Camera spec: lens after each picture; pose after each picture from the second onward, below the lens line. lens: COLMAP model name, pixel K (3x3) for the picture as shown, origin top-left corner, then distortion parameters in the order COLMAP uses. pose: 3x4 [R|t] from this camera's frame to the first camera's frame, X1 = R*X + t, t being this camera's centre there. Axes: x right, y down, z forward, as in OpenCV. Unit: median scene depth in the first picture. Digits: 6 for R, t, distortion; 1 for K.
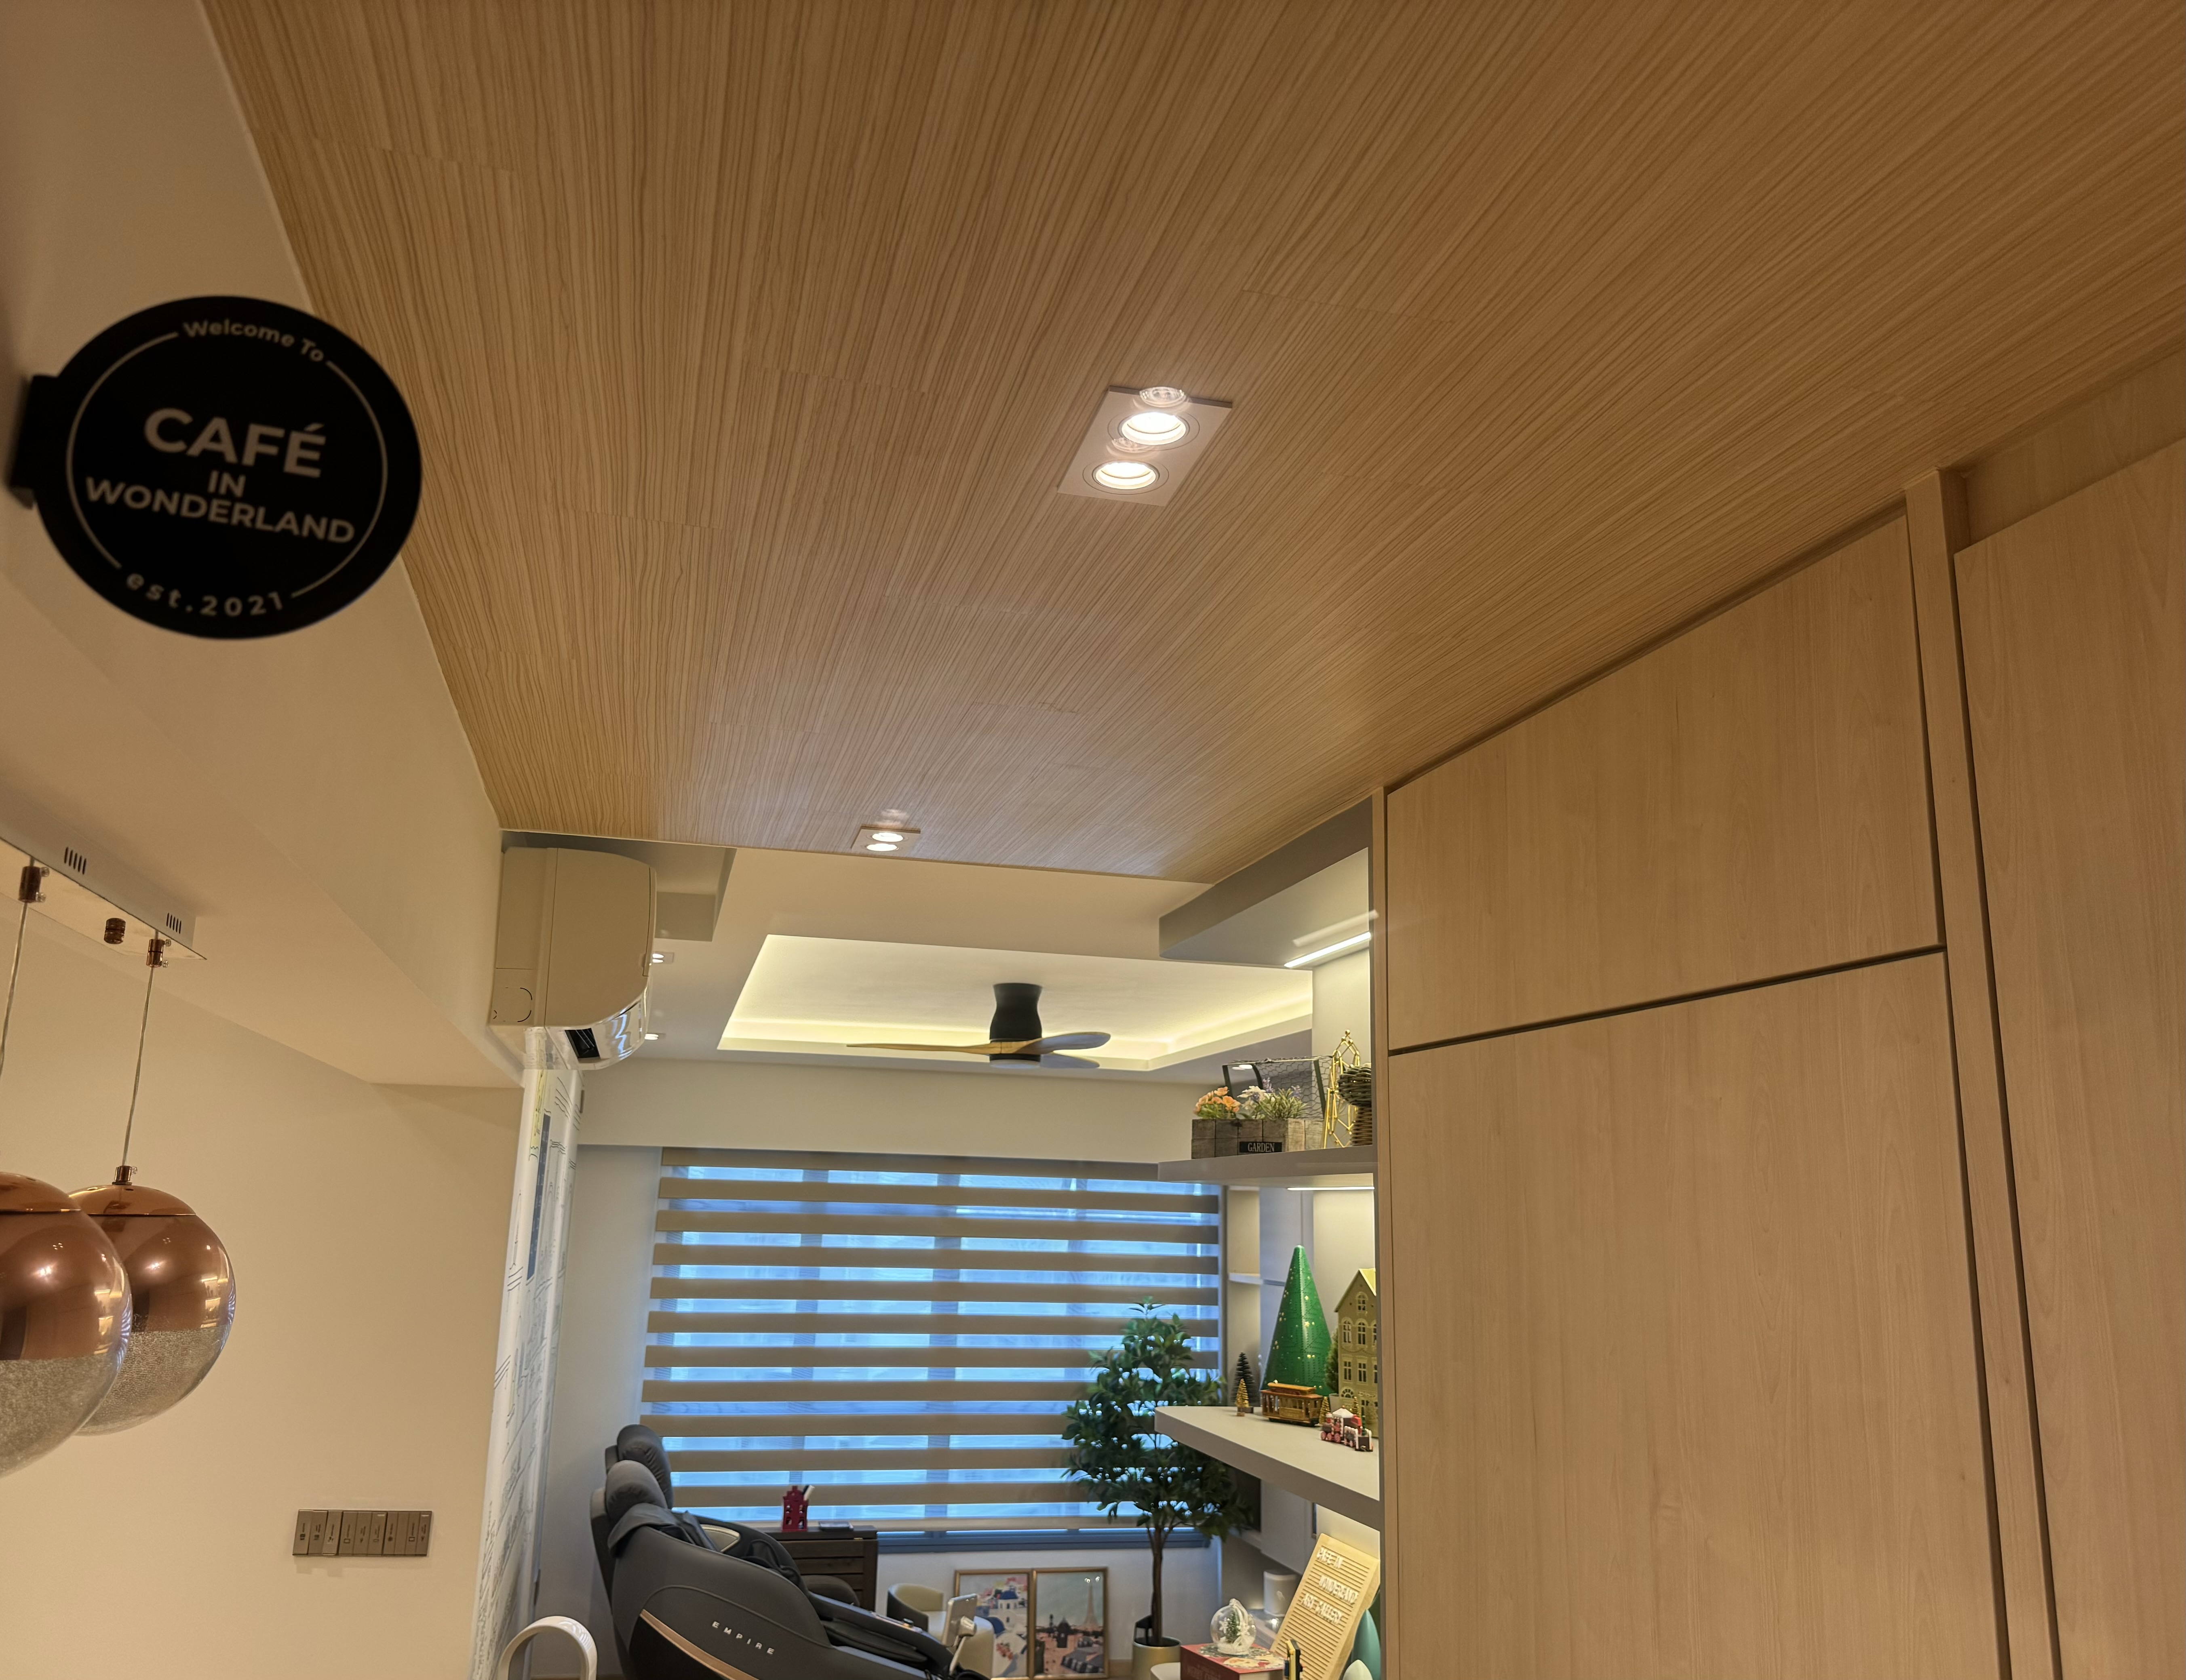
lens RADIAL K [[1637.8, 0, 1093.0], [0, 1637.8, 840.0], [0, 0, 1]] dist [0.000058, -0.000091]
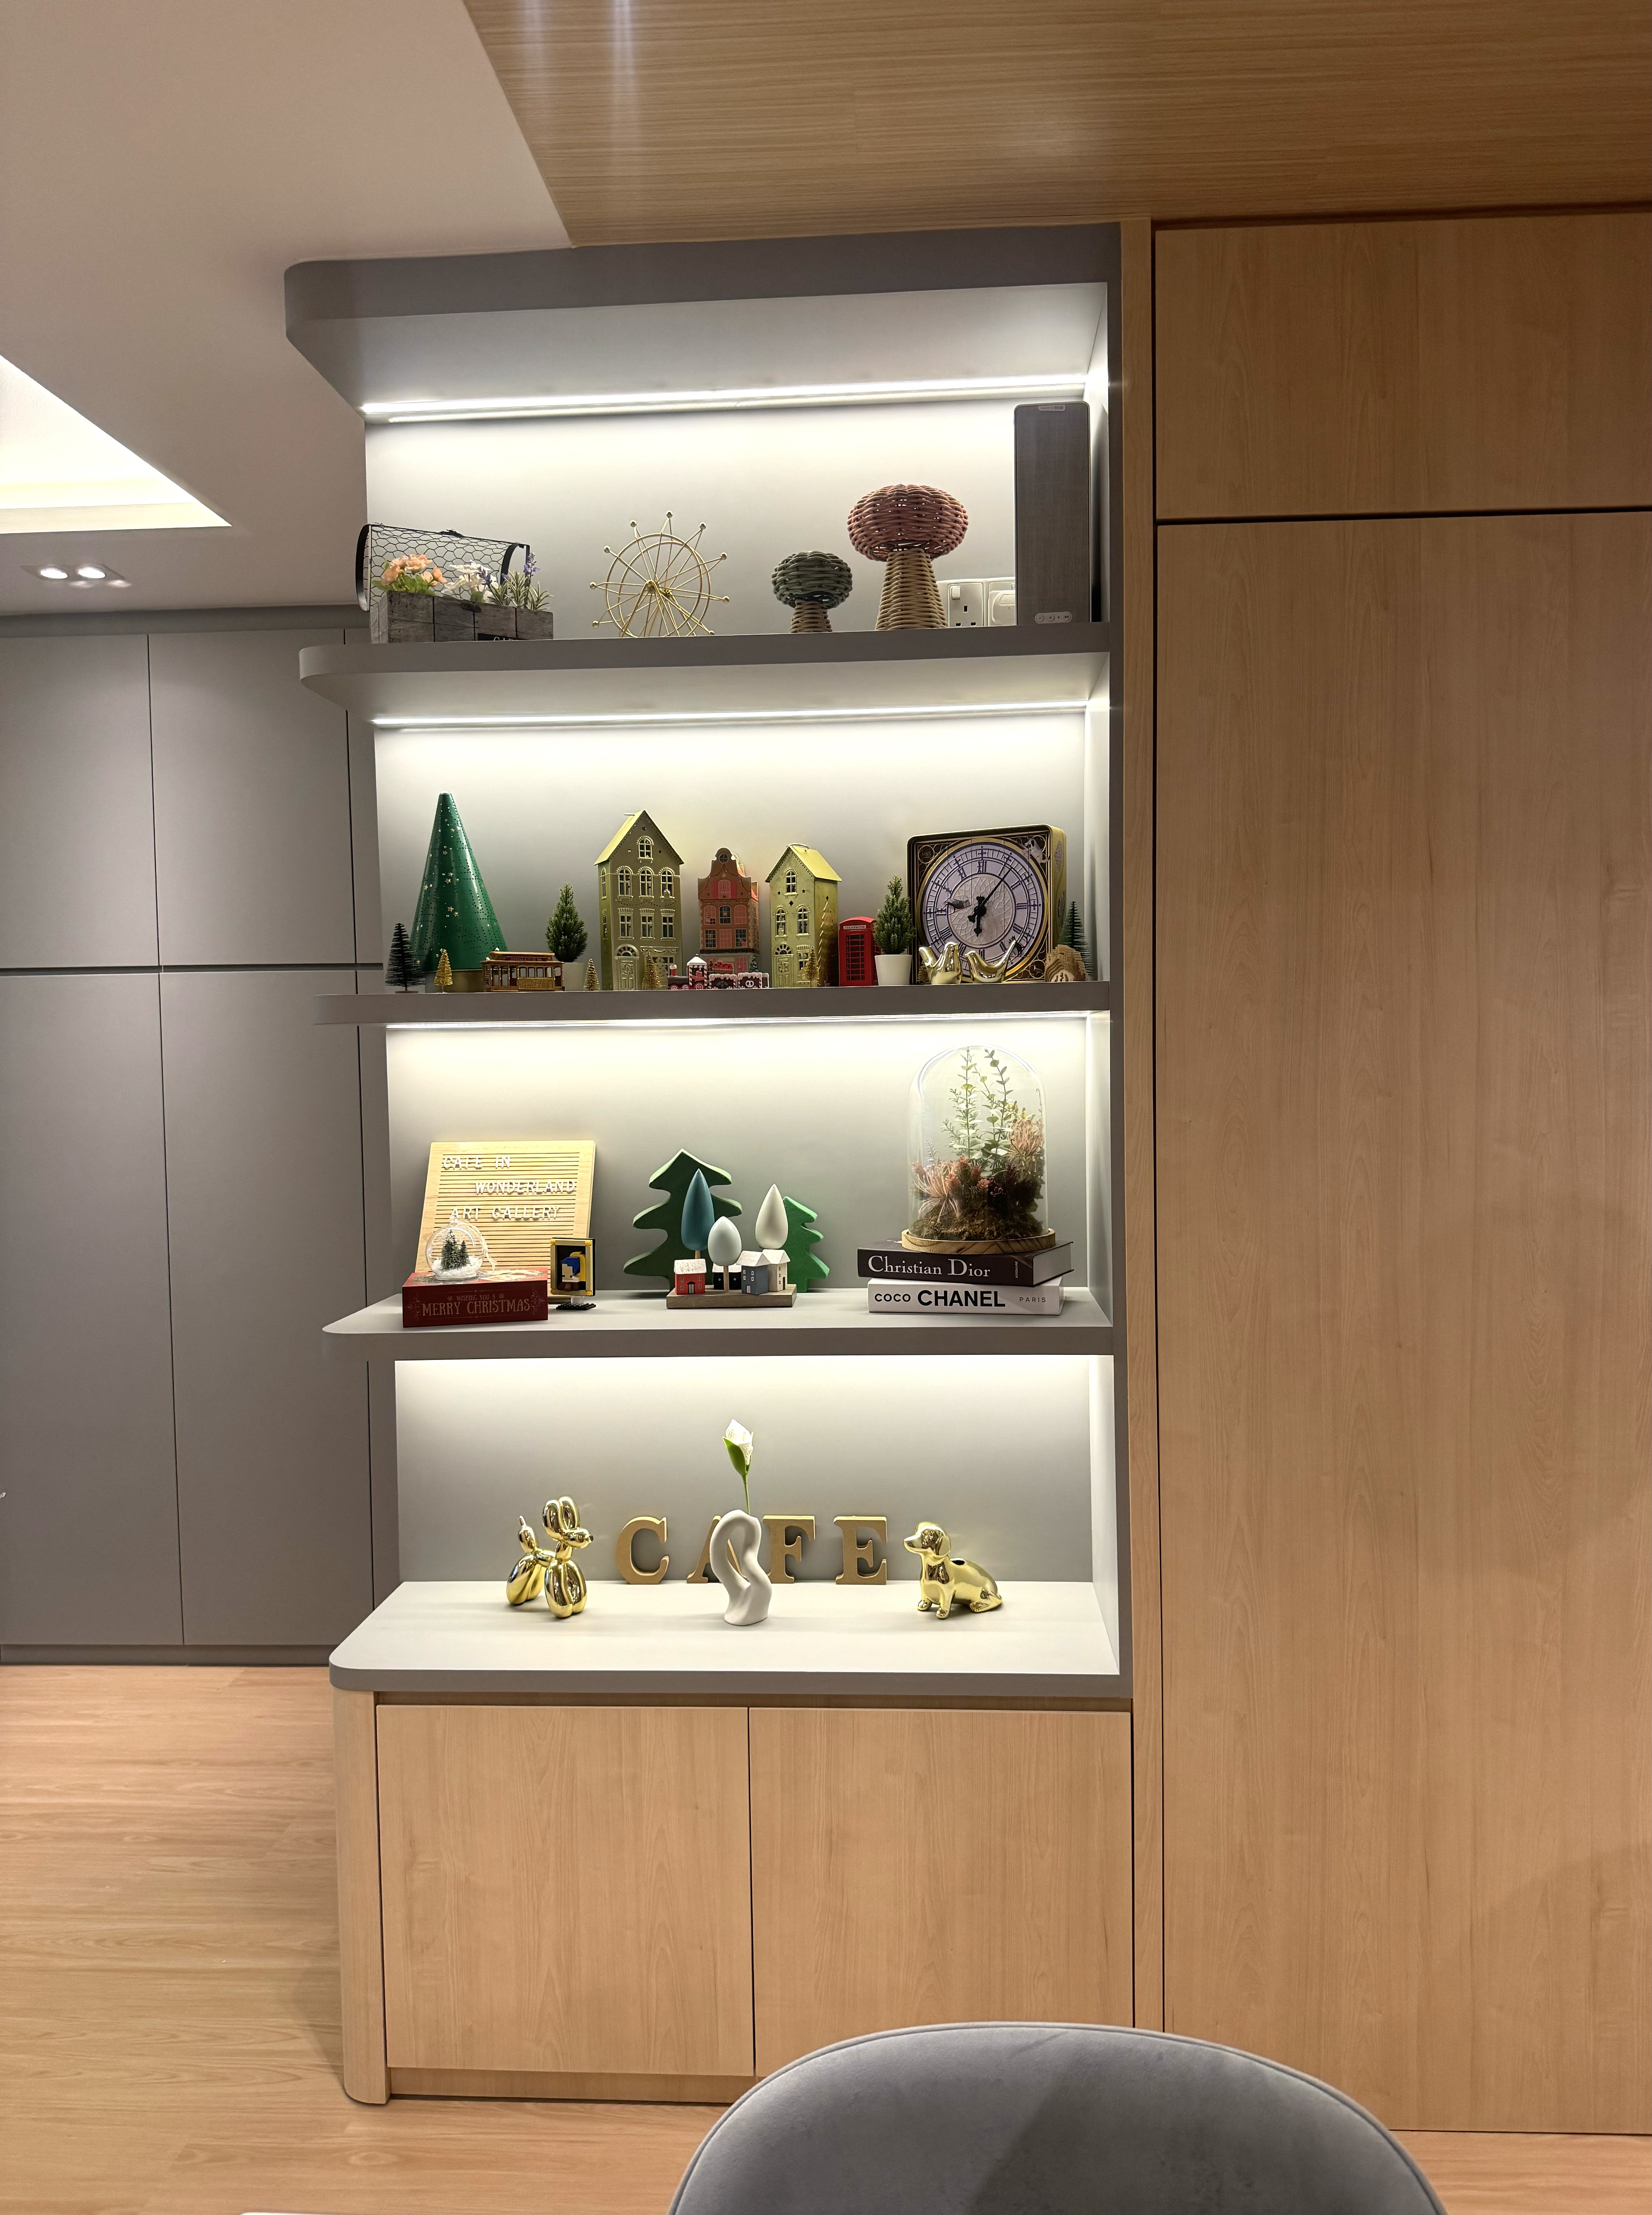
lens RADIAL K [[1572.6, 0, 826.0], [0, 1572.6, 1107.5], [0, 0, 1]] dist [0.004564, -0.000377]
pose [[0.308583, -0.056049, 0.949545, -0.942586], [-0.189178, 0.974704, 0.119013, 0.481749], [-0.932195, -0.216359, 0.290174, 1.046556]]
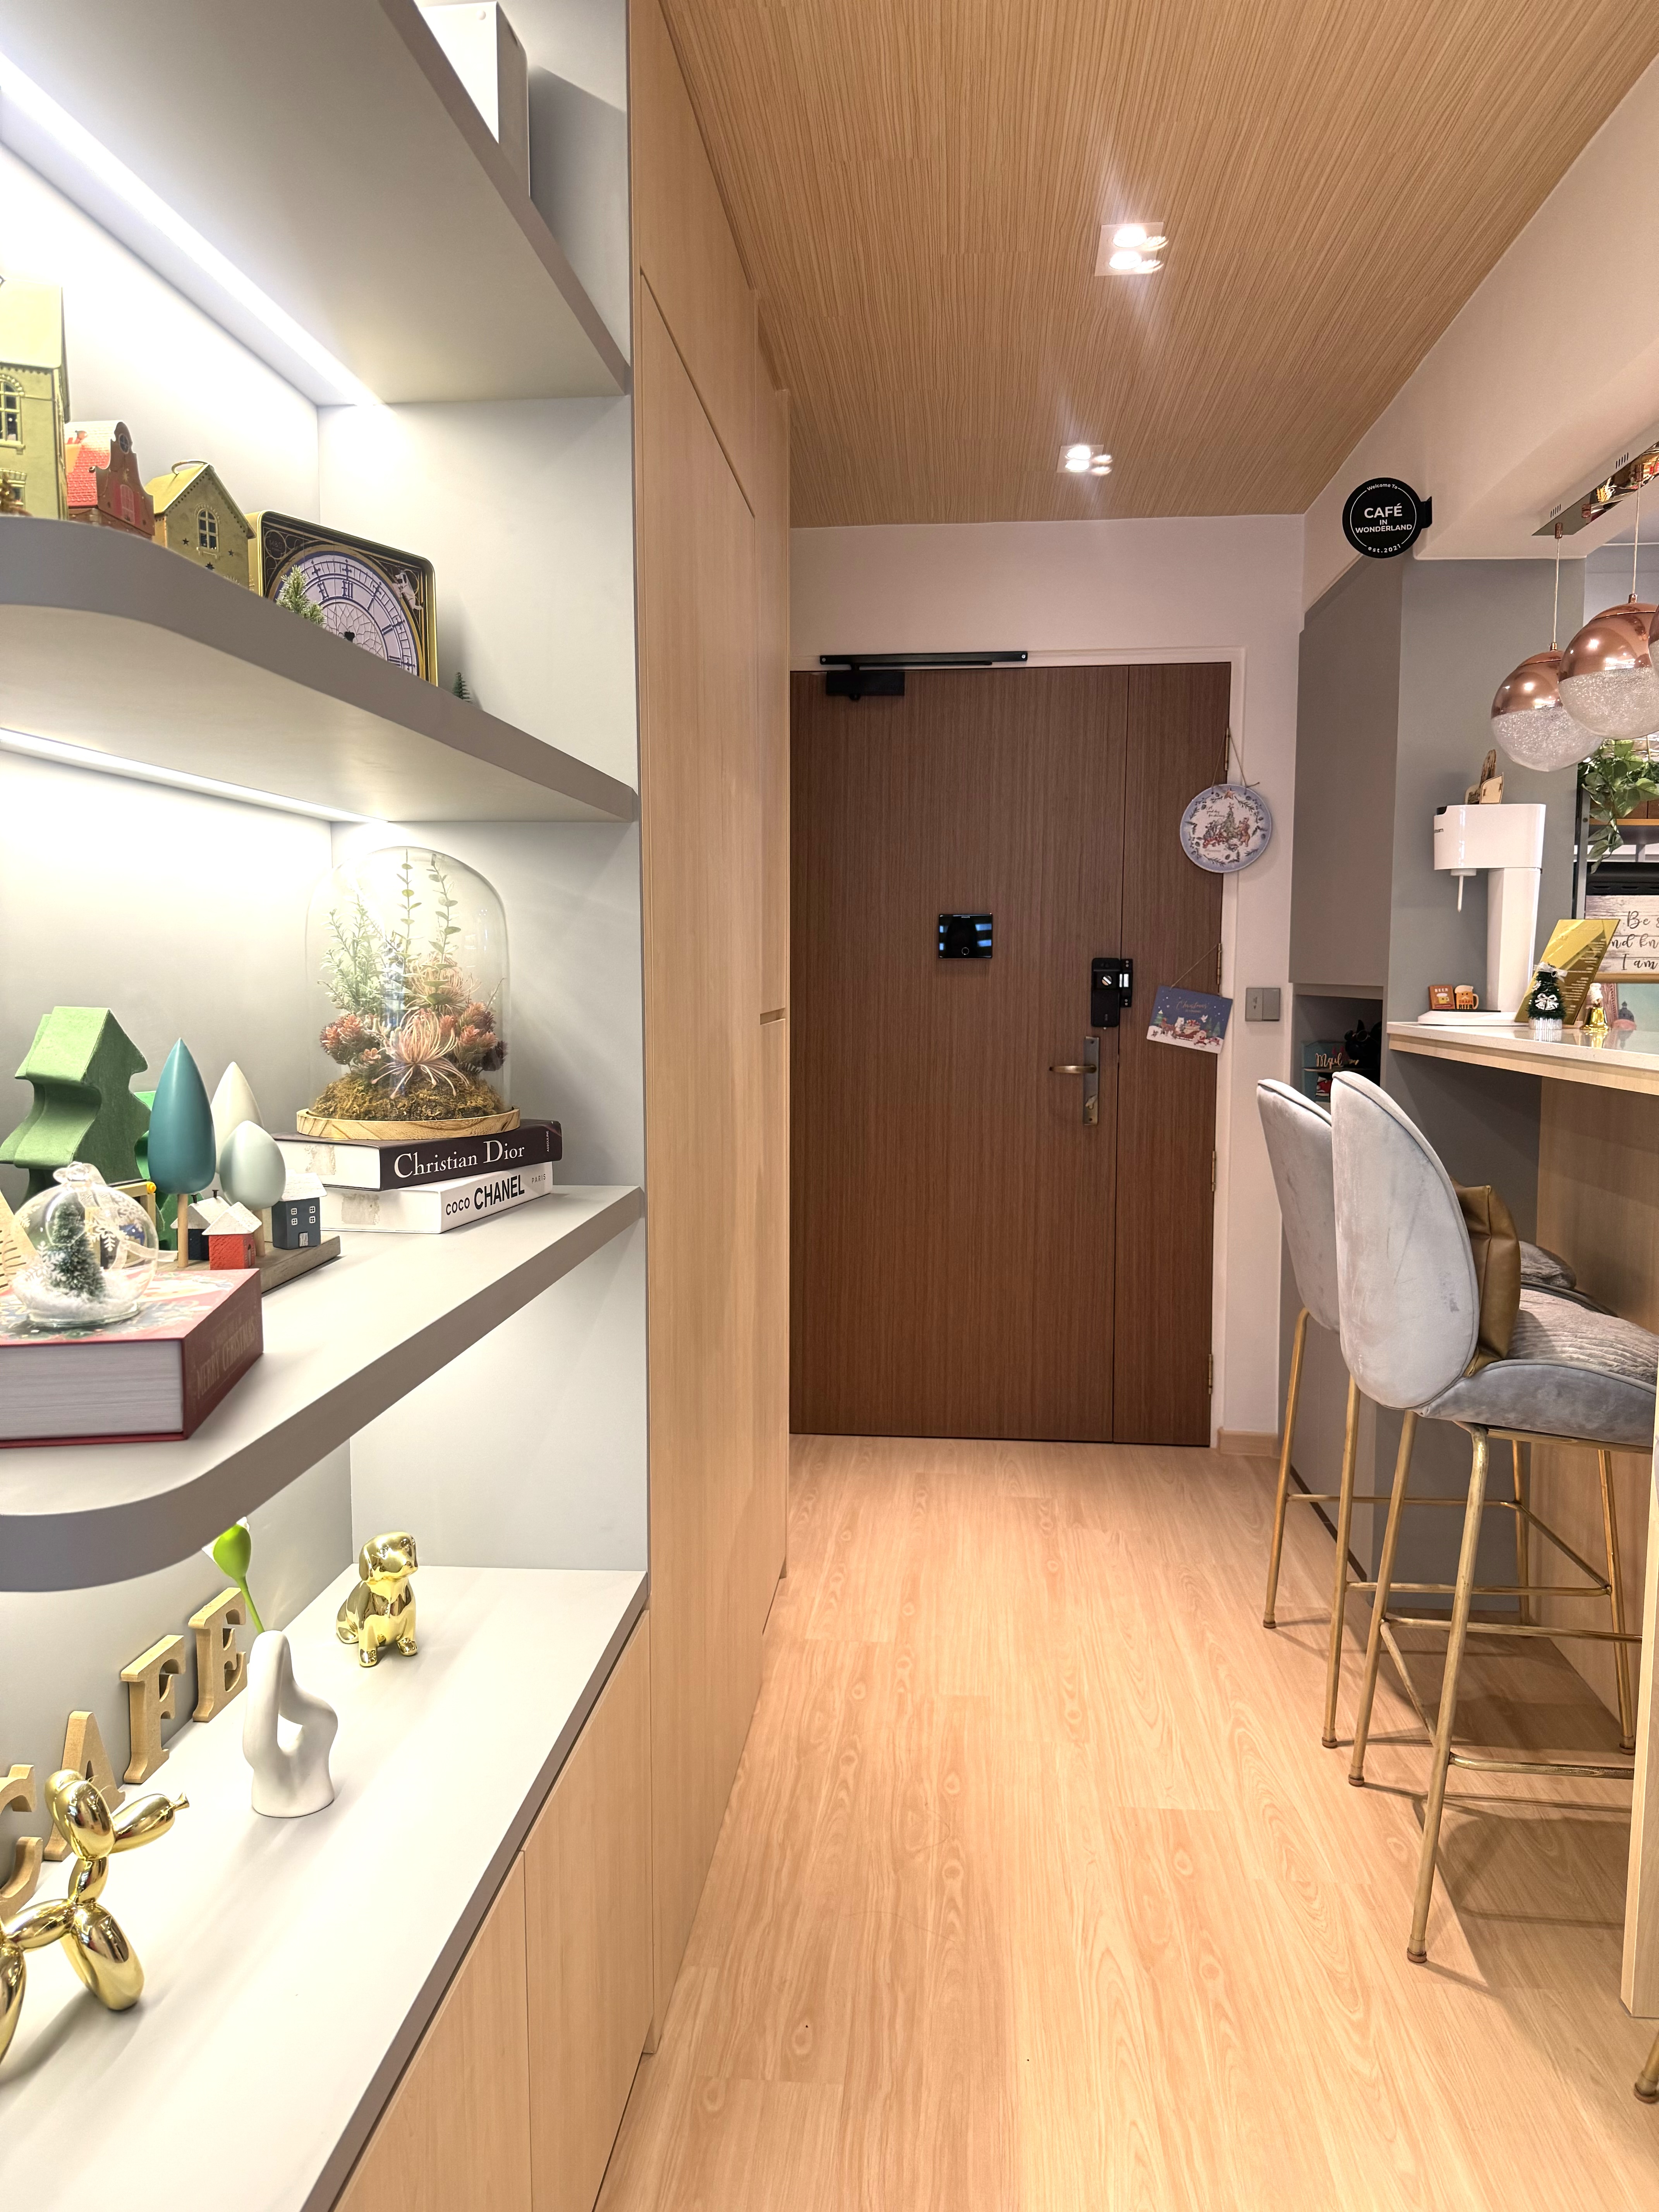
lens RADIAL K [[1570.5, 0, 829.5], [0, 1570.5, 1106.0], [0, 0, 1]] dist [0.004564, -0.000377]
pose [[-0.938741, -0.056810, 0.339908, -0.280738], [-0.100372, 0.988629, -0.111970, 0.767943], [-0.329682, -0.139228, -0.933769, 2.001371]]
